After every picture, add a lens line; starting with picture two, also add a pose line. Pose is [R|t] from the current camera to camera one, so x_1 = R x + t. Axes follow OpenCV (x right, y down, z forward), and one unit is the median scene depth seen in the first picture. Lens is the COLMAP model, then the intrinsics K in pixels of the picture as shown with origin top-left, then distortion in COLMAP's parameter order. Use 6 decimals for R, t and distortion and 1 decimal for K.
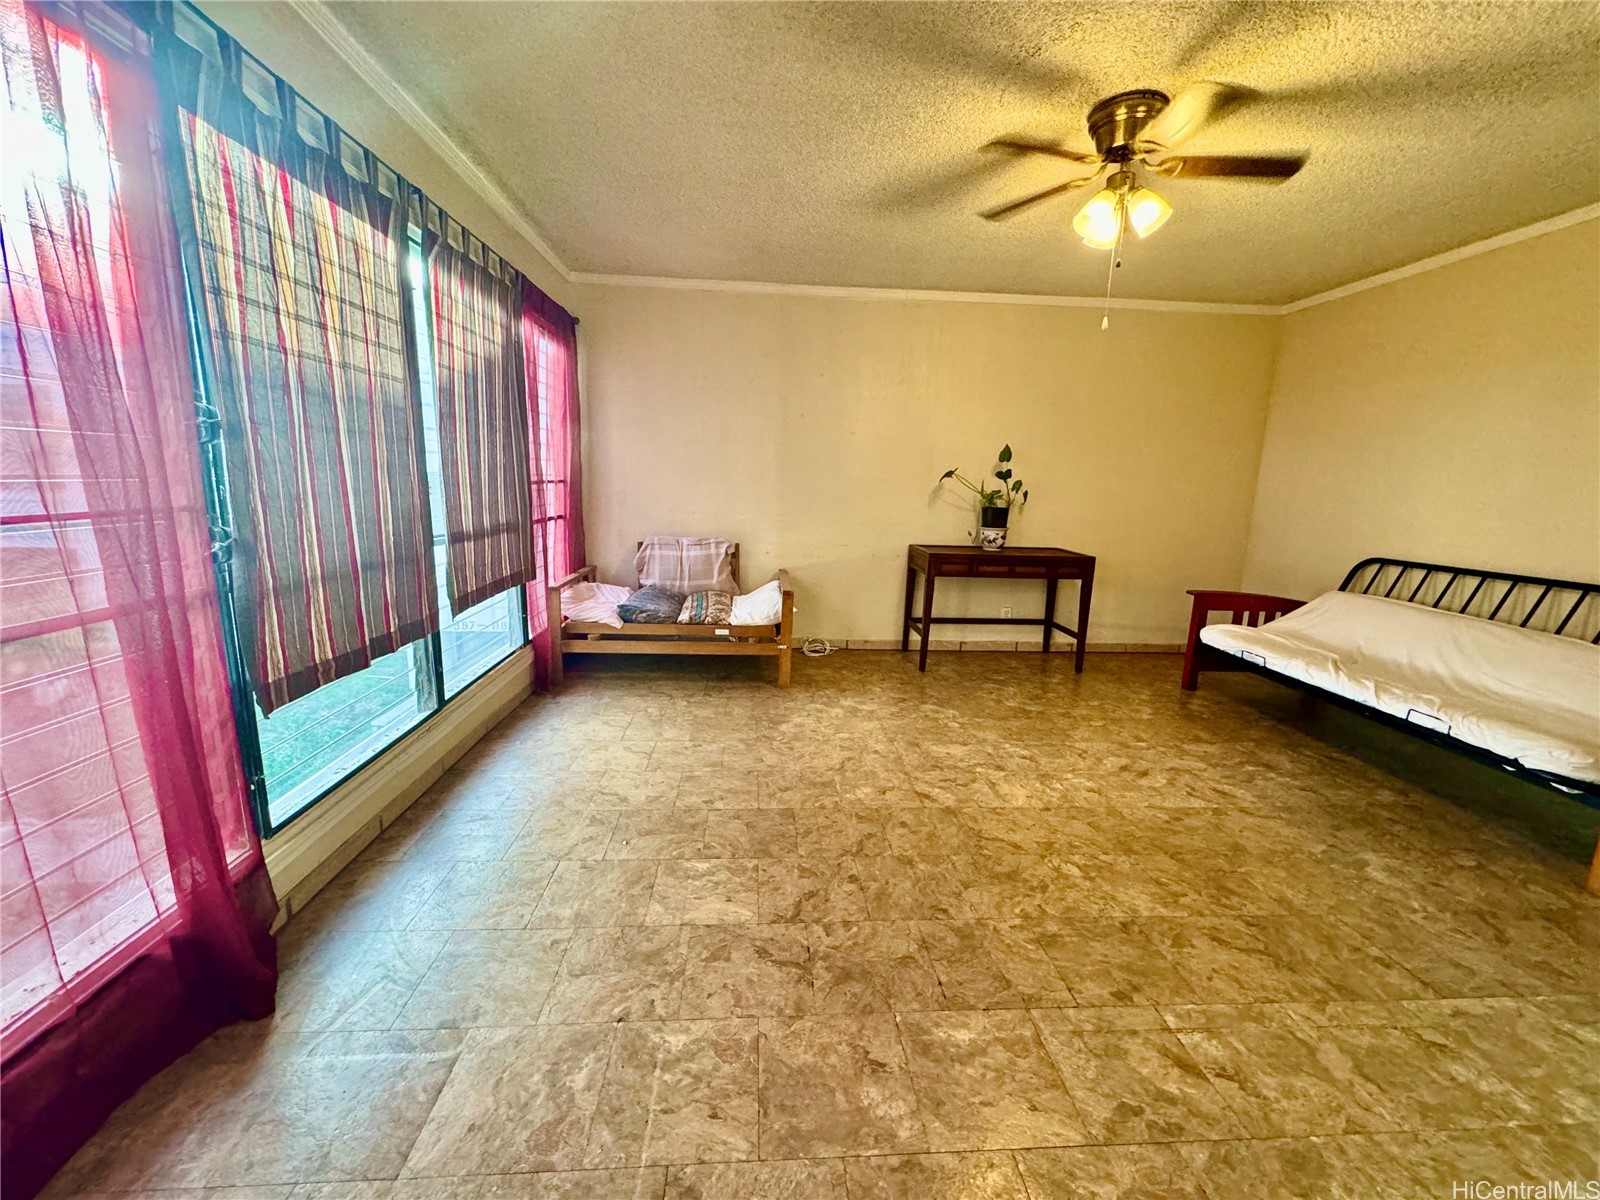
lens RADIAL K [[639.5, 0, 799.1], [0, 639.5, 598.7], [0, 0, 1]] dist [0.000673, 0.000080]
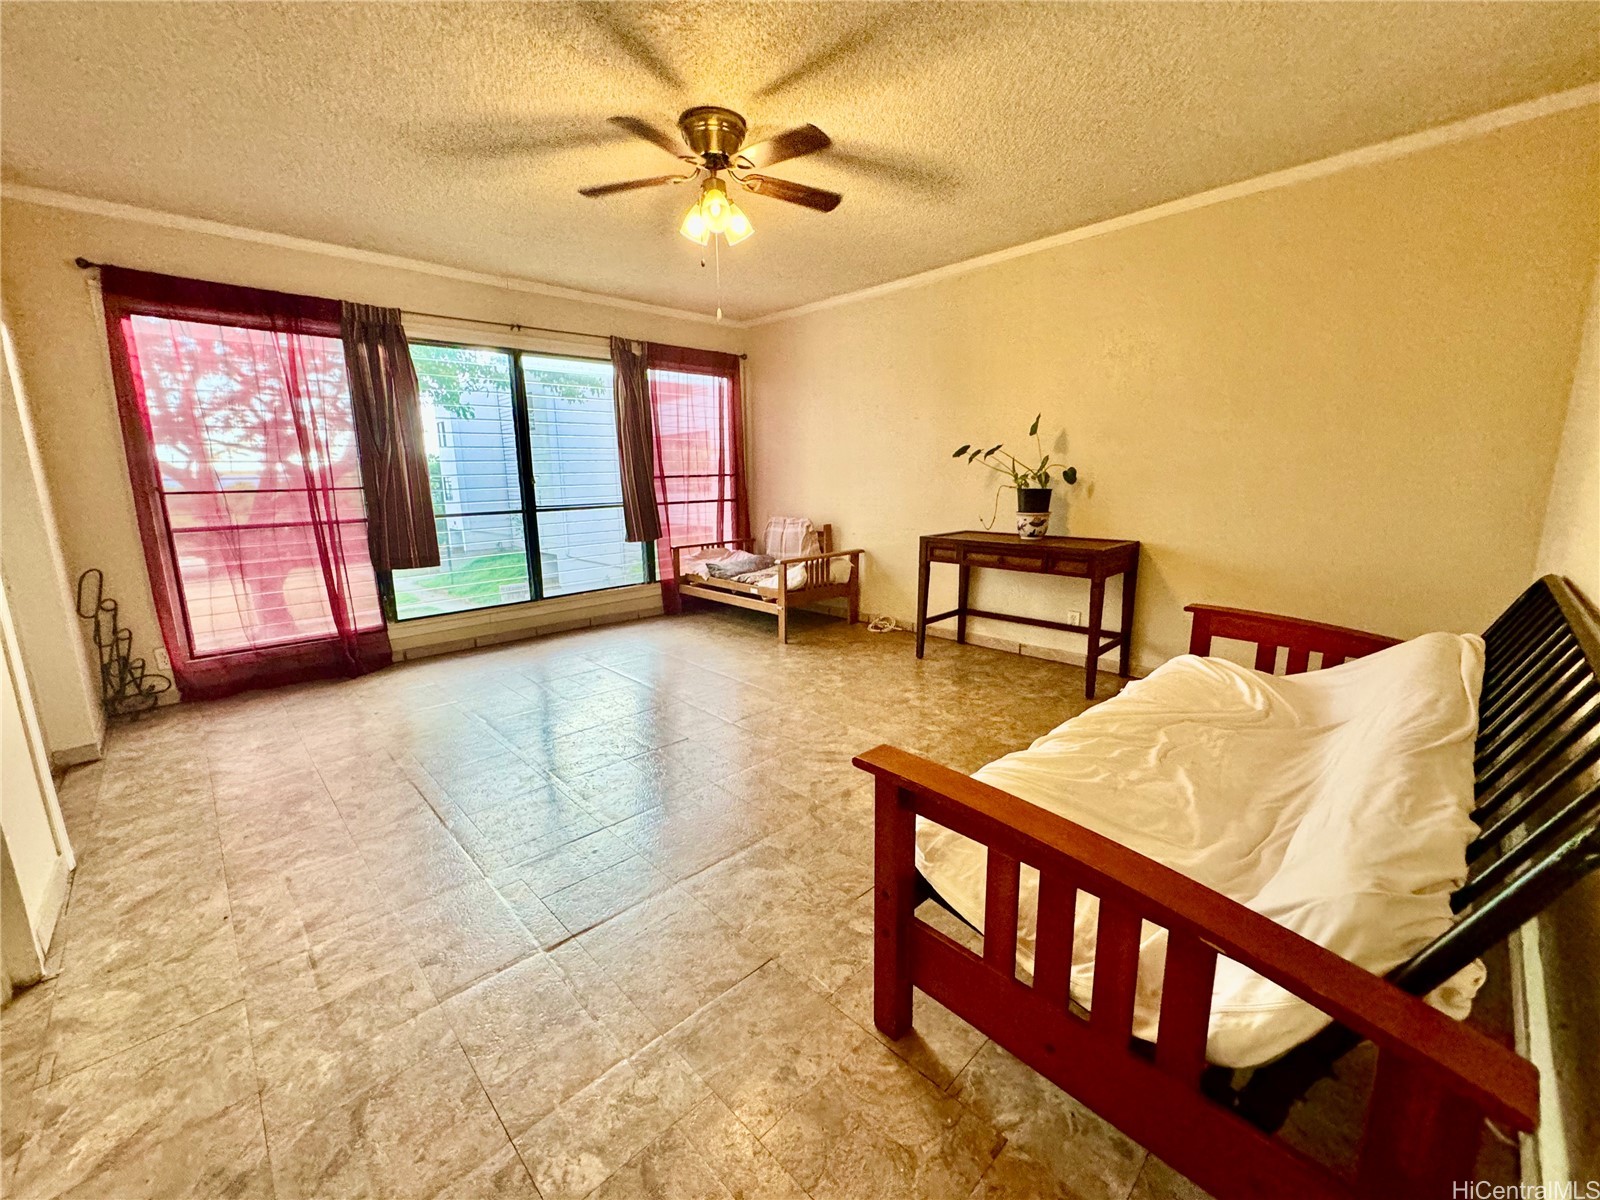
lens RADIAL K [[639.5, 0, 799.1], [0, 639.5, 598.7], [0, 0, 1]] dist [0.000673, 0.000080]
pose [[0.647657, 0.110234, -0.753915, 0.899896], [-0.108238, 0.992755, 0.052173, -0.008167], [0.754205, 0.047812, 0.654896, 0.245057]]
